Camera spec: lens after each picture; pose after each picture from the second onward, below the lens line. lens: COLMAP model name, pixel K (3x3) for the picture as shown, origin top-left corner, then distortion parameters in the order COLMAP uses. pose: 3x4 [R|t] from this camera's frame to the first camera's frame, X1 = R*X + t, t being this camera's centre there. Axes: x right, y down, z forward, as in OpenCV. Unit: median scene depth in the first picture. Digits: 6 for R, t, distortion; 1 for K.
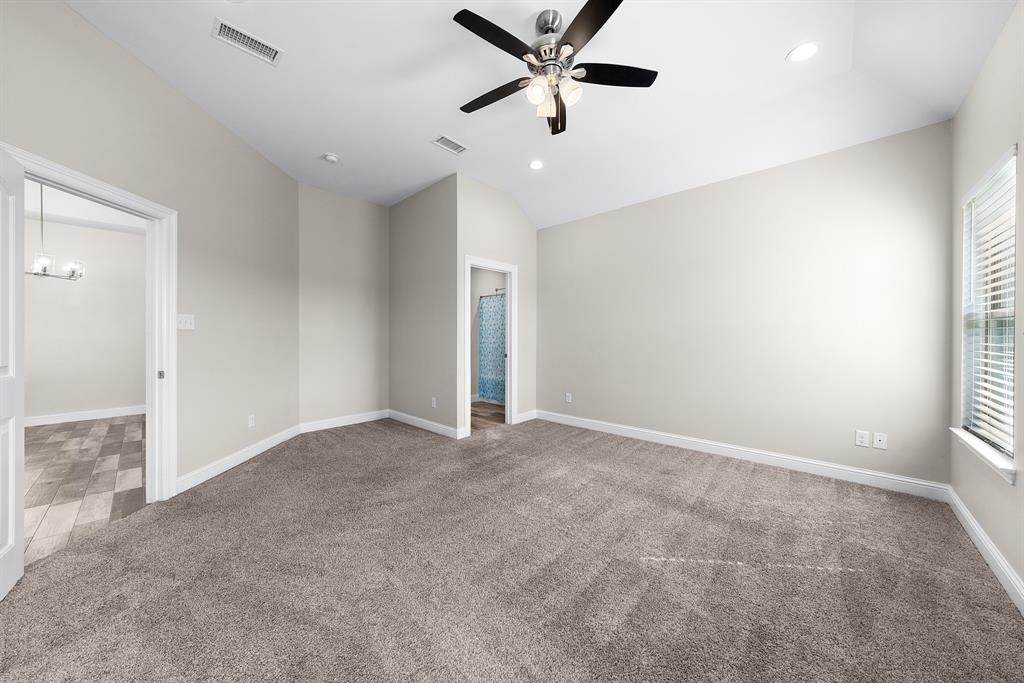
lens RADIAL K [[349.4, 0, 510.6], [0, 349.4, 337.4], [0, 0, 1]] dist [-0.001963, -0.000095]
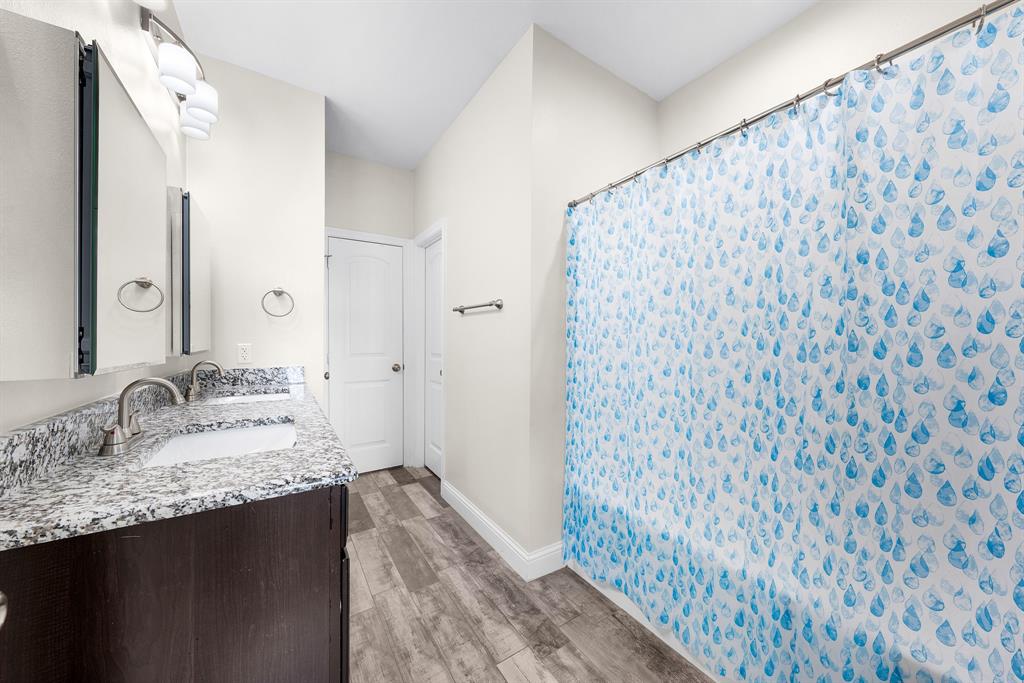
lens RADIAL K [[349.4, 0, 509.0], [0, 349.4, 341.2], [0, 0, 1]] dist [-0.001963, -0.000095]
pose [[0.970163, 0.003559, -0.242428, -0.065192], [-0.004564, 0.999983, -0.003584, -0.002025], [0.242411, 0.004584, 0.970163, 0.714192]]
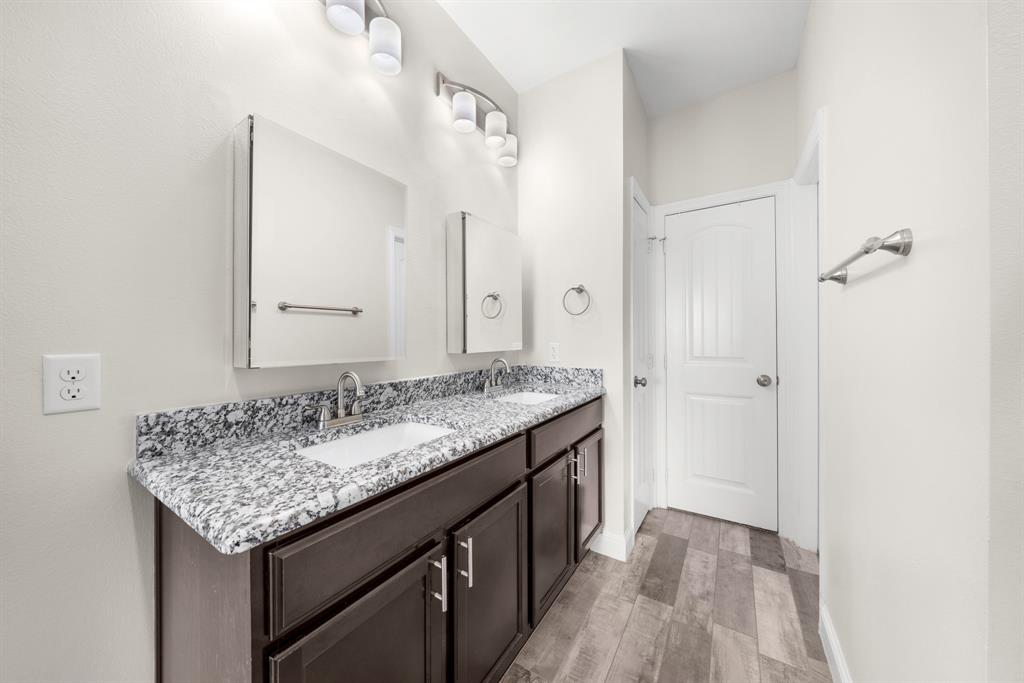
lens RADIAL K [[349.4, 0, 508.2], [0, 349.4, 338.7], [0, 0, 1]] dist [-0.001963, -0.000095]
pose [[0.167806, 0.001270, -0.985819, -0.053961], [-0.005009, 0.999987, 0.000436, -0.004278], [0.985807, 0.004865, 0.167811, 0.925371]]
